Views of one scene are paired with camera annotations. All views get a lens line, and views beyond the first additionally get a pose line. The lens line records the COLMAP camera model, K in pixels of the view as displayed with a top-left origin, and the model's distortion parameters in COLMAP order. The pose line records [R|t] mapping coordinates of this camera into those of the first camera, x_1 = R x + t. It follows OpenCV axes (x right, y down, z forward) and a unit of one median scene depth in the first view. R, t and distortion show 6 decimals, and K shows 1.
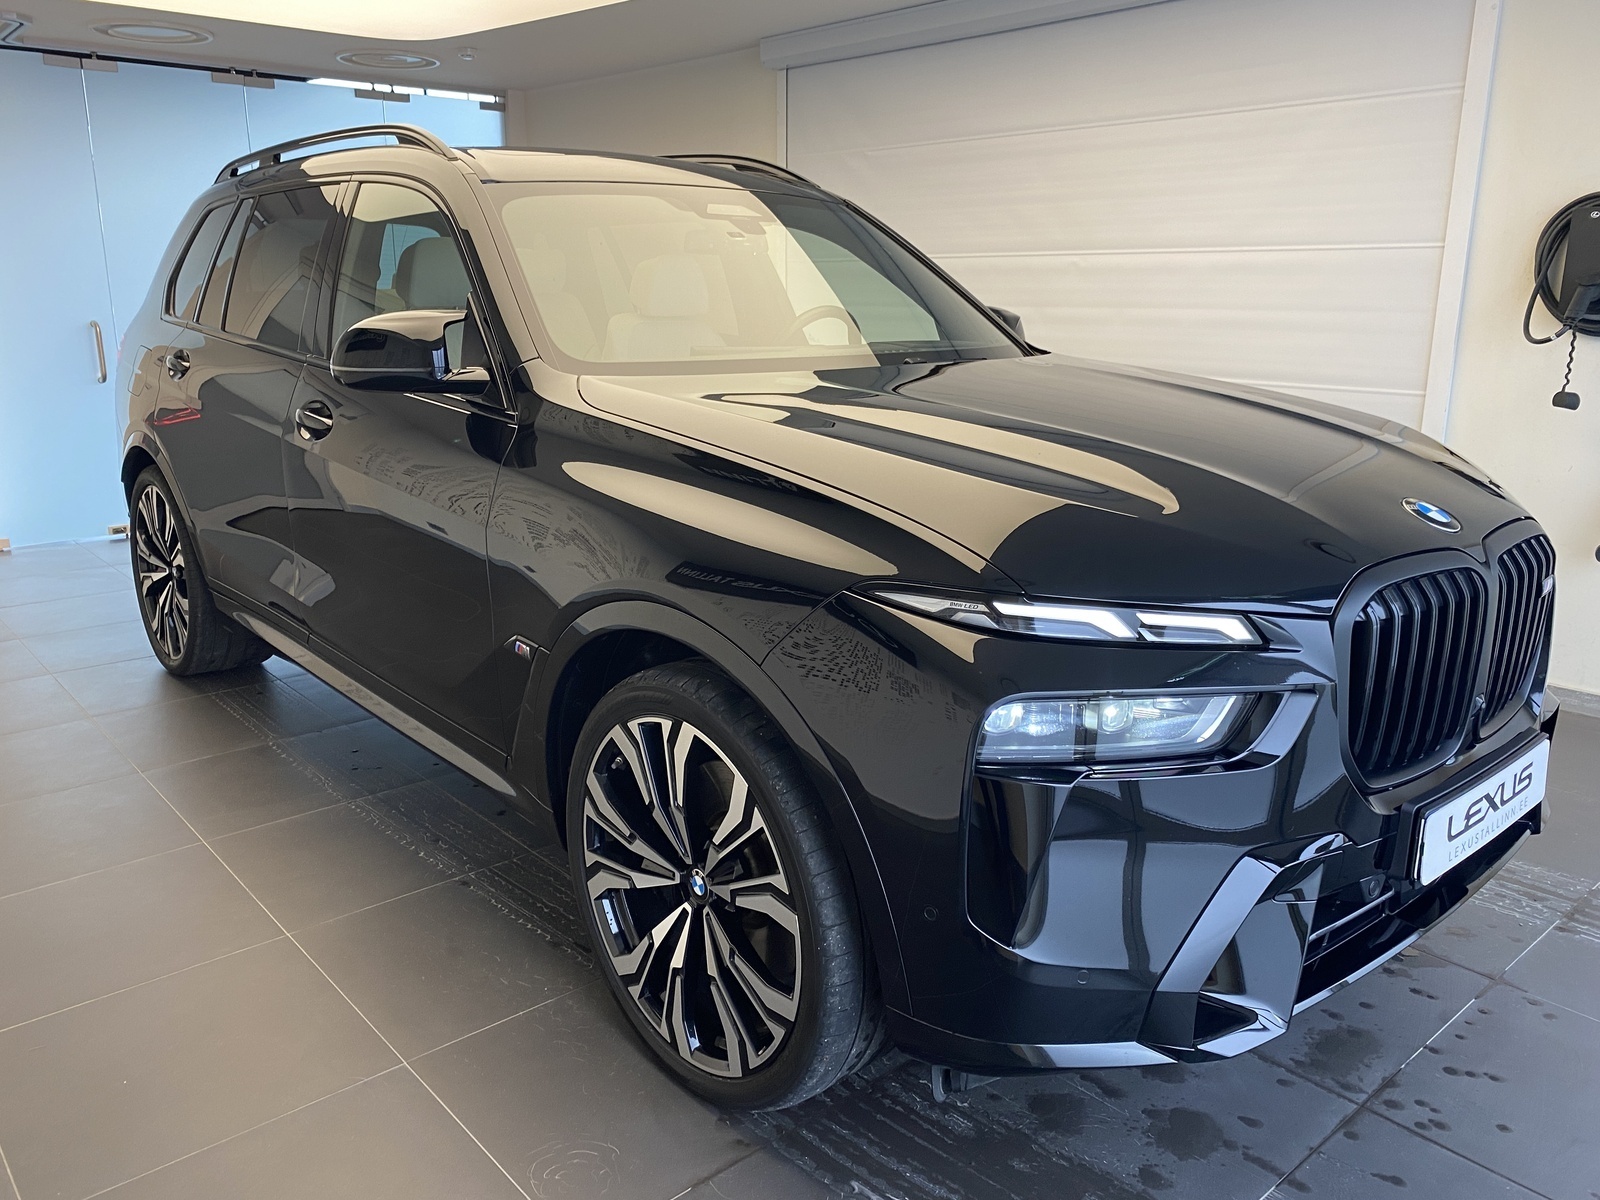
lens RADIAL K [[1232.9, 0, 788.6], [0, 1232.9, 593.4], [0, 0, 1]] dist [0.099028, -0.119892]
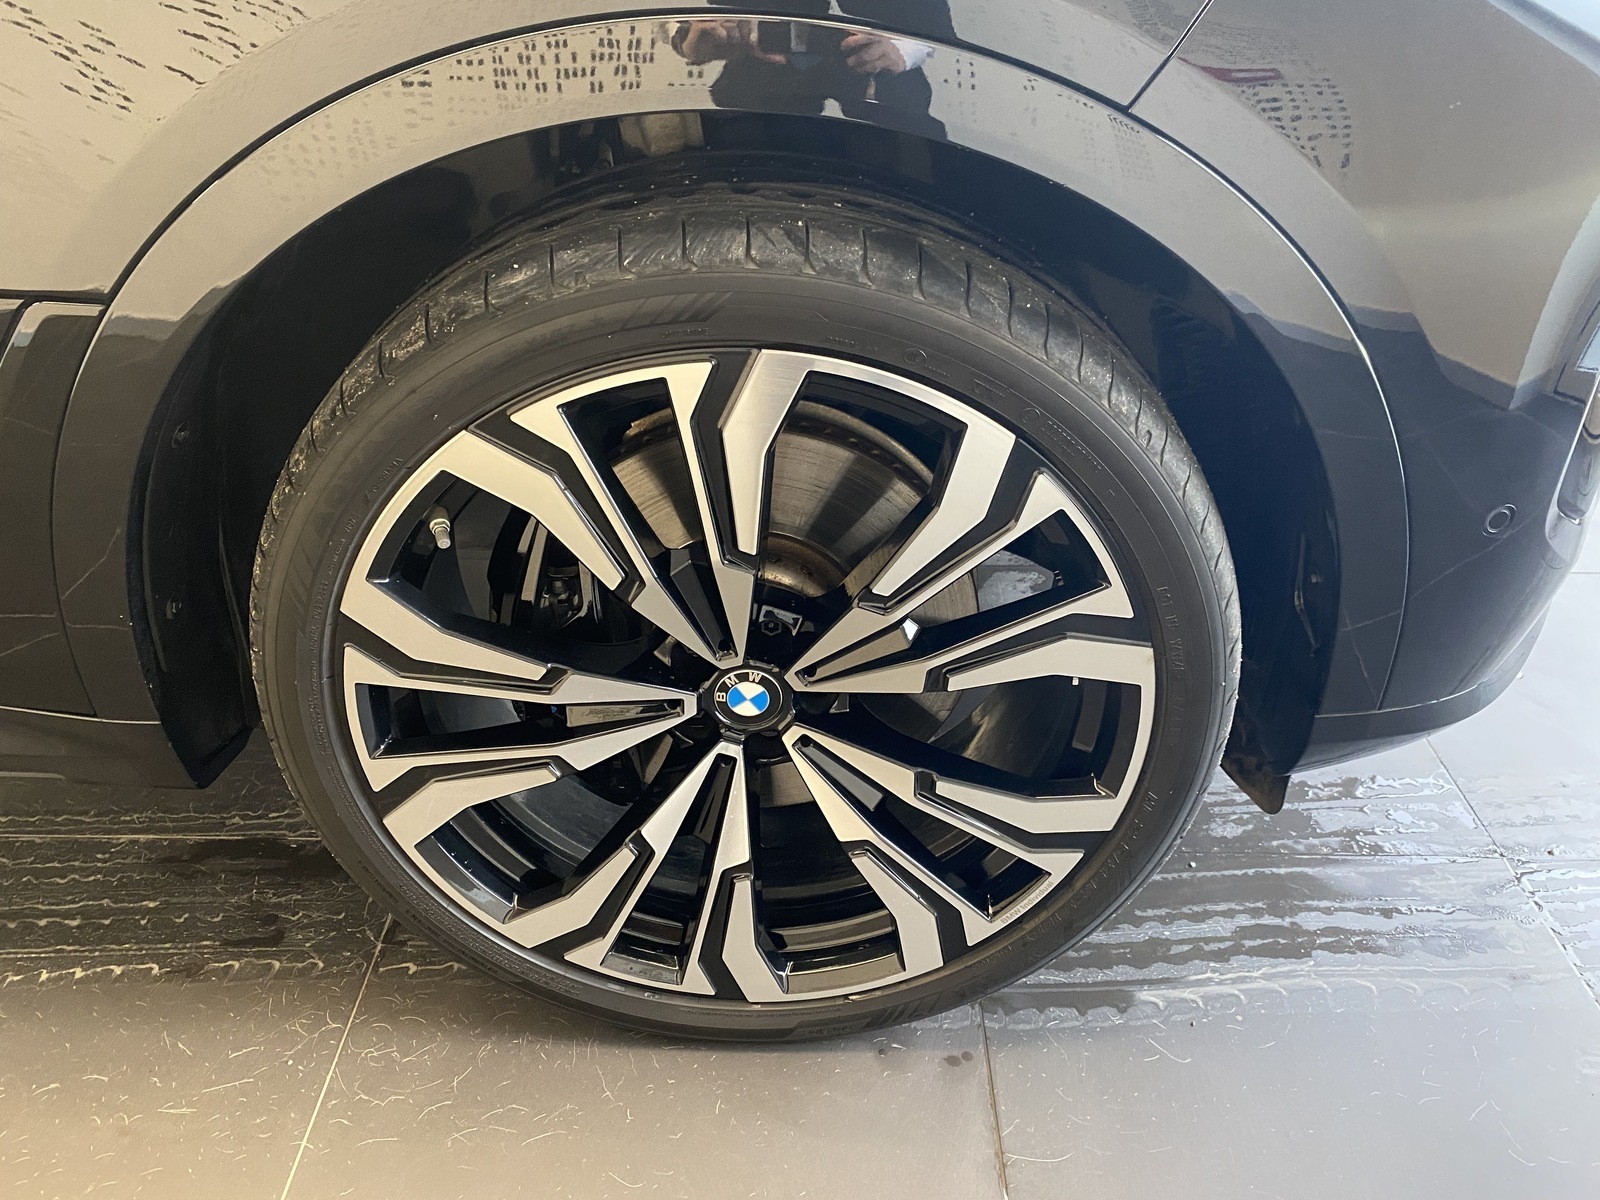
lens RADIAL K [[1232.9, 0, 788.6], [0, 1232.9, 593.4], [0, 0, 1]] dist [0.099028, -0.119892]
pose [[0.672790, -0.406087, 0.618423, -0.342055], [0.188033, 0.902303, 0.387933, 0.022652], [-0.715539, -0.144714, 0.683419, 0.693703]]
